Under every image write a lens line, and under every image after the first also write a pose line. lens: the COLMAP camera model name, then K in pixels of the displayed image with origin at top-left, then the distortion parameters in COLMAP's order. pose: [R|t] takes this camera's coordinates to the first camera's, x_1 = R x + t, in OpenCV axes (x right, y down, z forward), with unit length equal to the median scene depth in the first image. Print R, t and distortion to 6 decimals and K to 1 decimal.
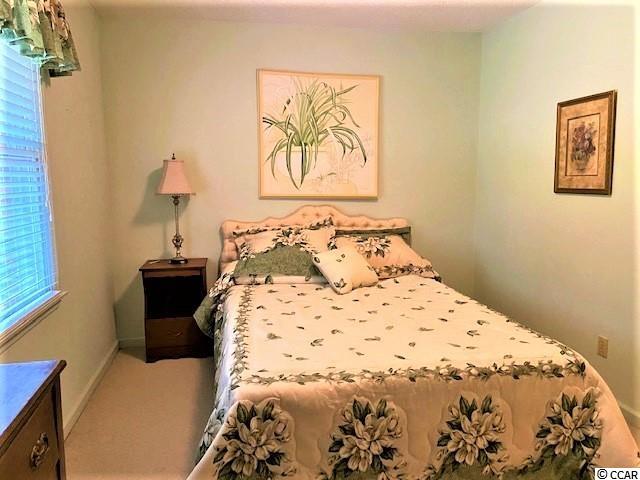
lens RADIAL K [[482.0, 0, 317.3], [0, 482.0, 239.3], [0, 0, 1]] dist [0.083526, -0.054777]
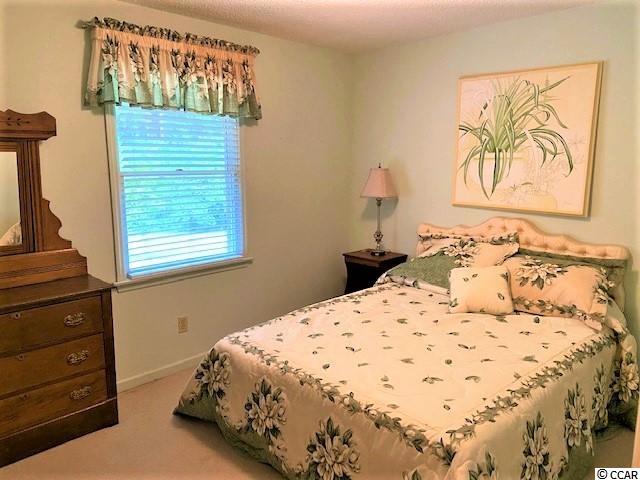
lens RADIAL K [[482.0, 0, 314.9], [0, 482.0, 239.3], [0, 0, 1]] dist [0.083526, -0.054777]
pose [[0.563748, 0.138134, -0.814314, 0.560487], [-0.111397, 0.989623, 0.090753, -0.075901], [0.818400, 0.039550, 0.573286, 0.190251]]
